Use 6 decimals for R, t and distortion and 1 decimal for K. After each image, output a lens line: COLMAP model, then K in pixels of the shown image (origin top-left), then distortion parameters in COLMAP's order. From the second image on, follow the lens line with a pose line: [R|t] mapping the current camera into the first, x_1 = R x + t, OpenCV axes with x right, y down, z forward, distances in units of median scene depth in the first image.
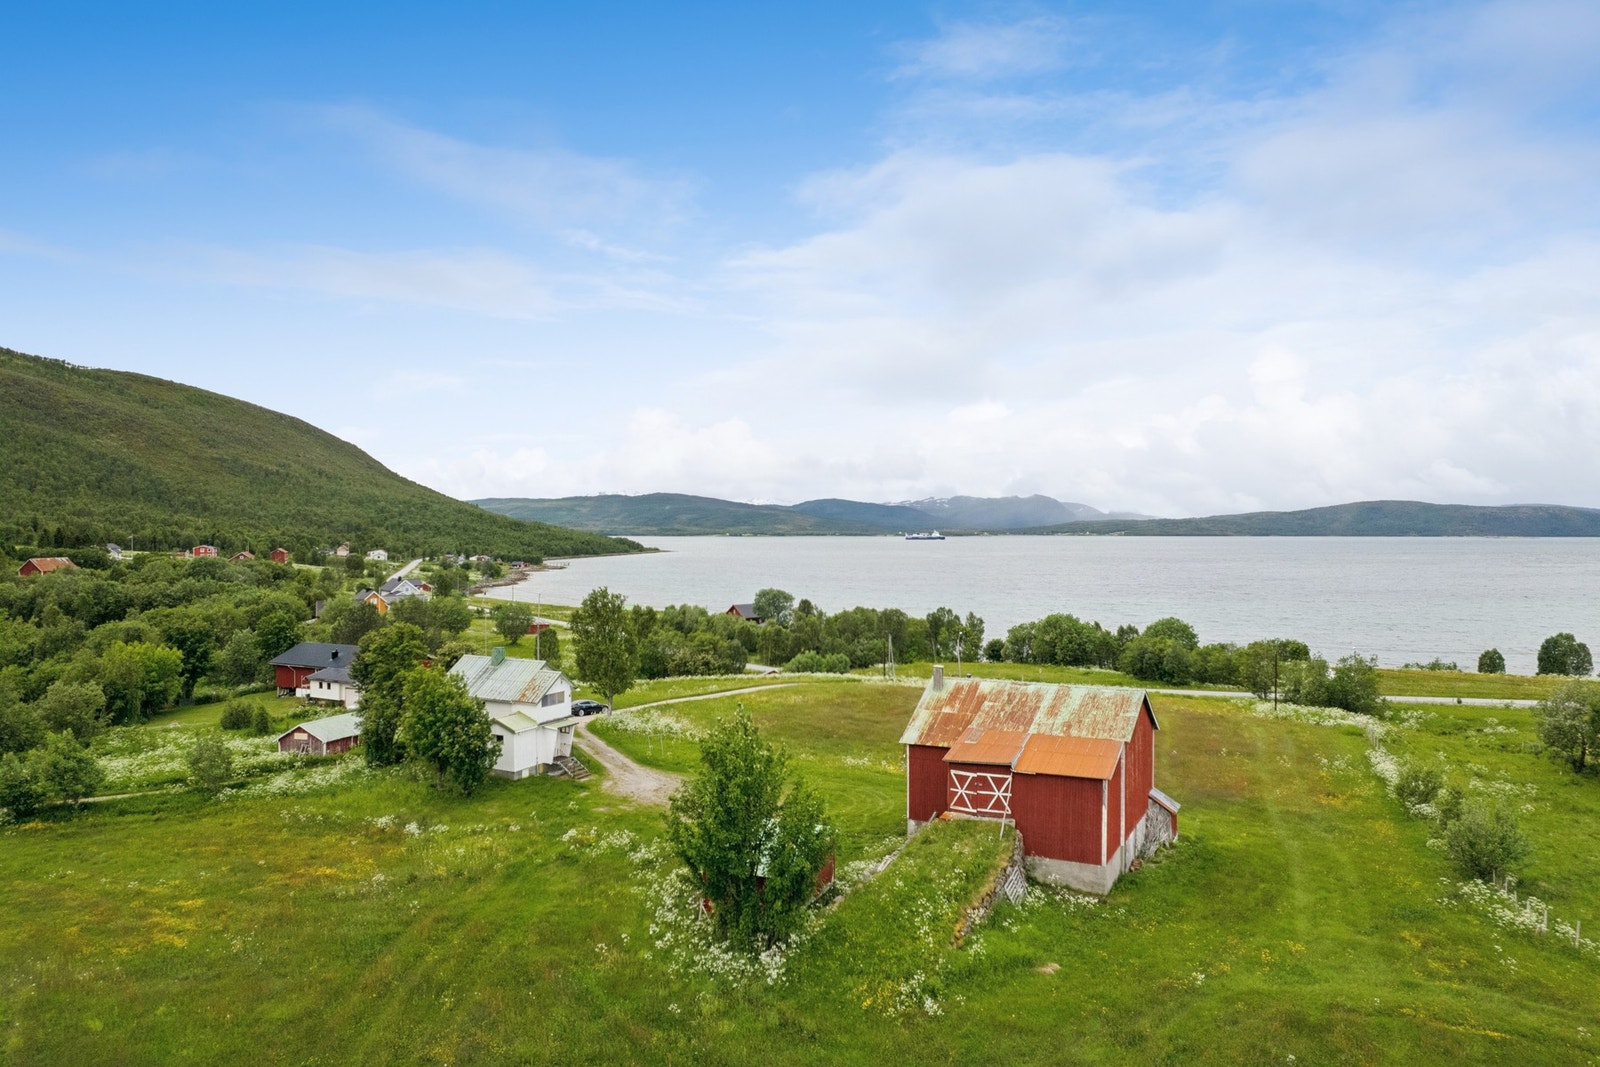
lens RADIAL K [[1025.8, 0, 806.9], [0, 1025.8, 534.3], [0, 0, 1]] dist [-0.080480, 0.073842]
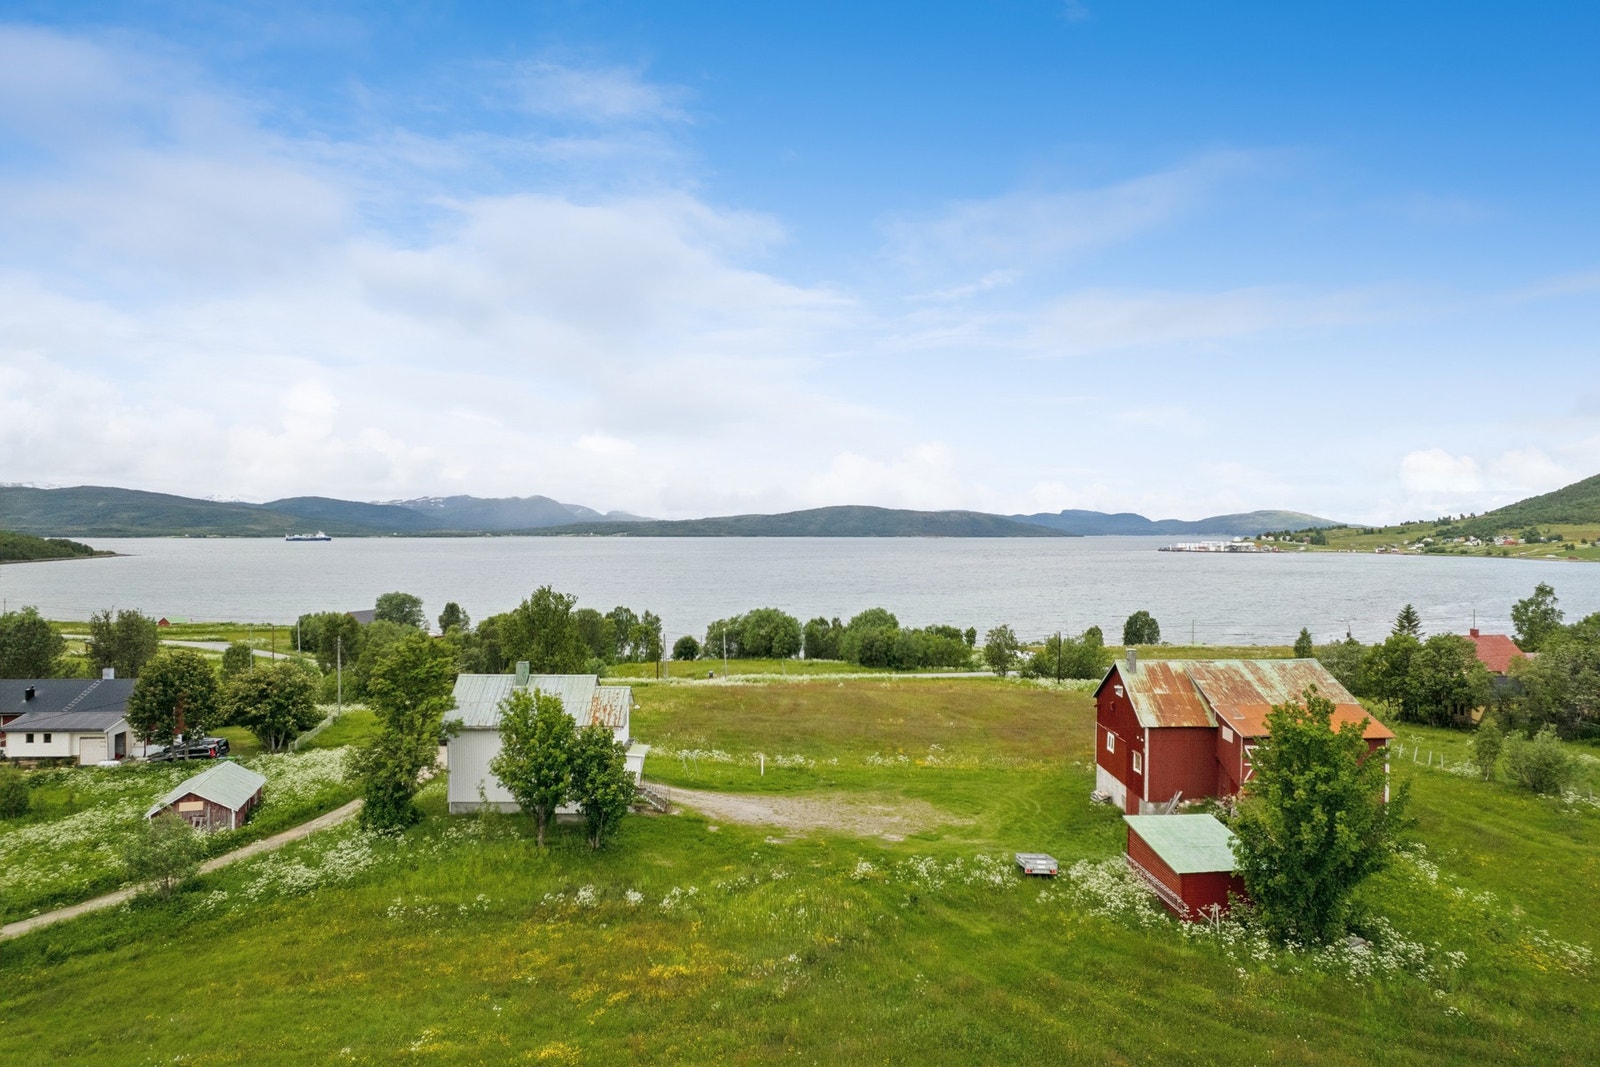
lens RADIAL K [[1025.8, 0, 806.9], [0, 1025.8, 534.3], [0, 0, 1]] dist [-0.080480, 0.073842]
pose [[0.886121, 0.000366, 0.463454, -0.161934], [0.000162, 0.999999, -0.001100, 0.004765], [-0.463454, 0.001050, 0.886120, 0.067858]]
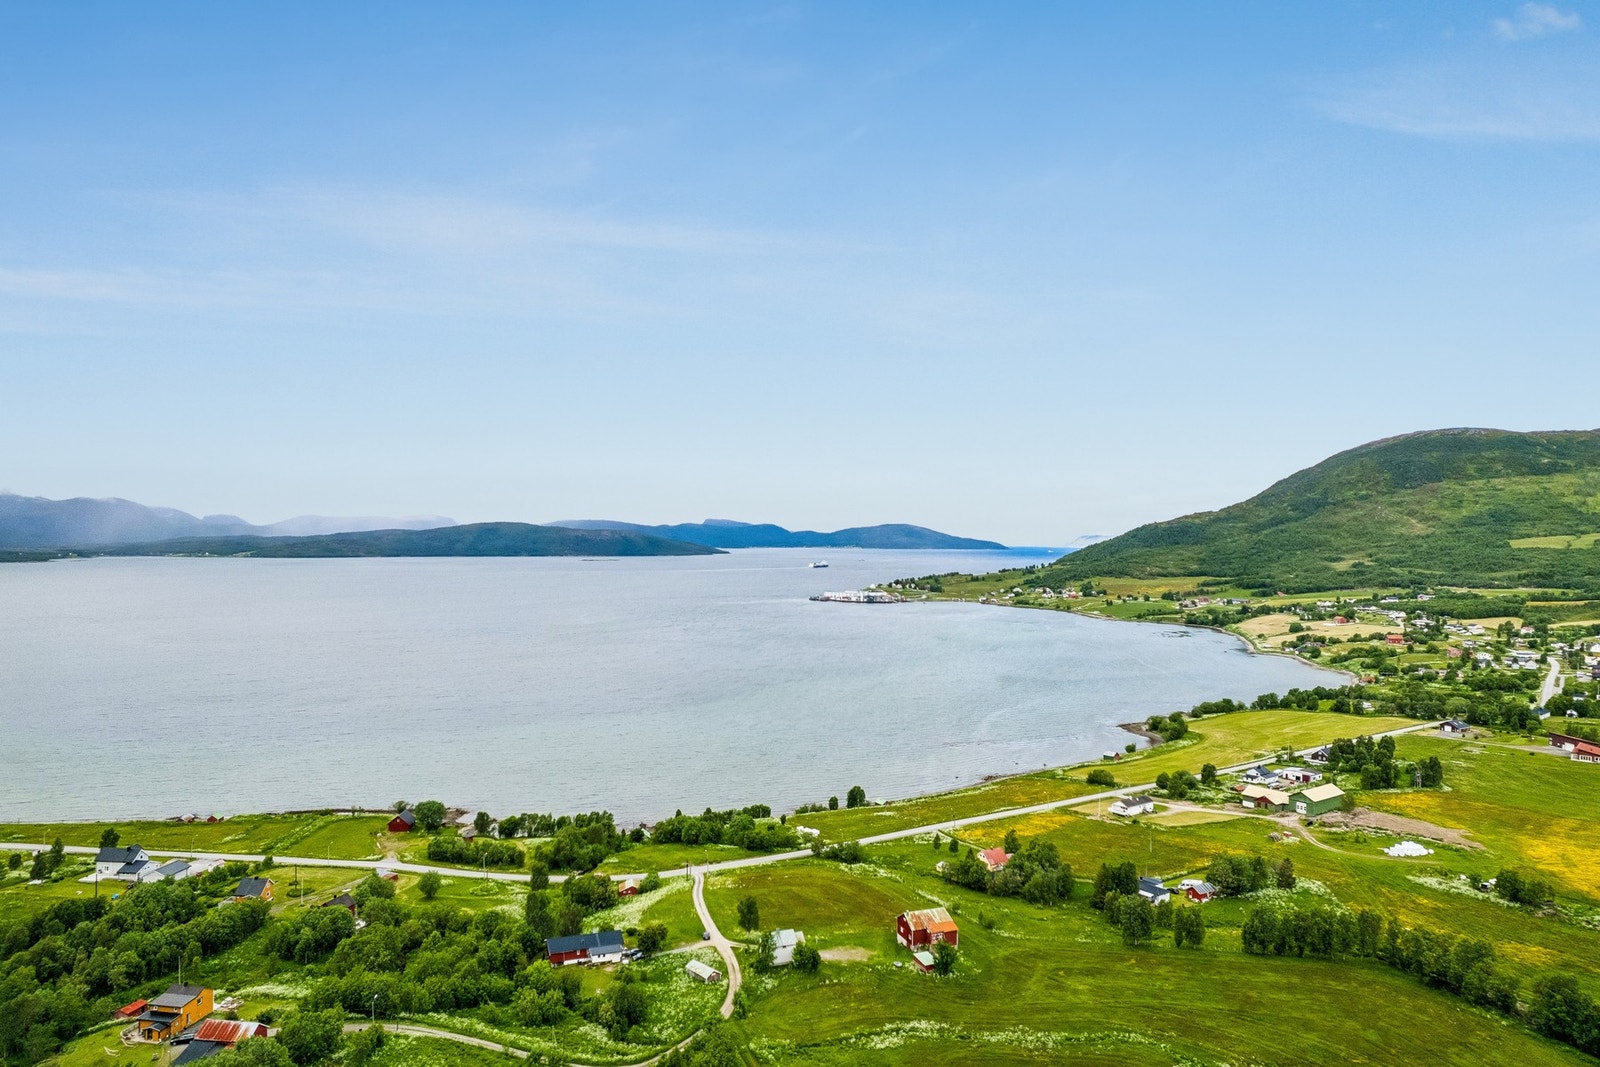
lens RADIAL K [[1036.9, 0, 806.4], [0, 1036.9, 537.7], [0, 0, 1]] dist [-0.083027, 0.079560]
pose [[0.677173, 0.005192, 0.735805, -0.940270], [-0.003261, 0.999986, -0.004055, -0.400619], [-0.735816, 0.000346, 0.677181, -0.471445]]
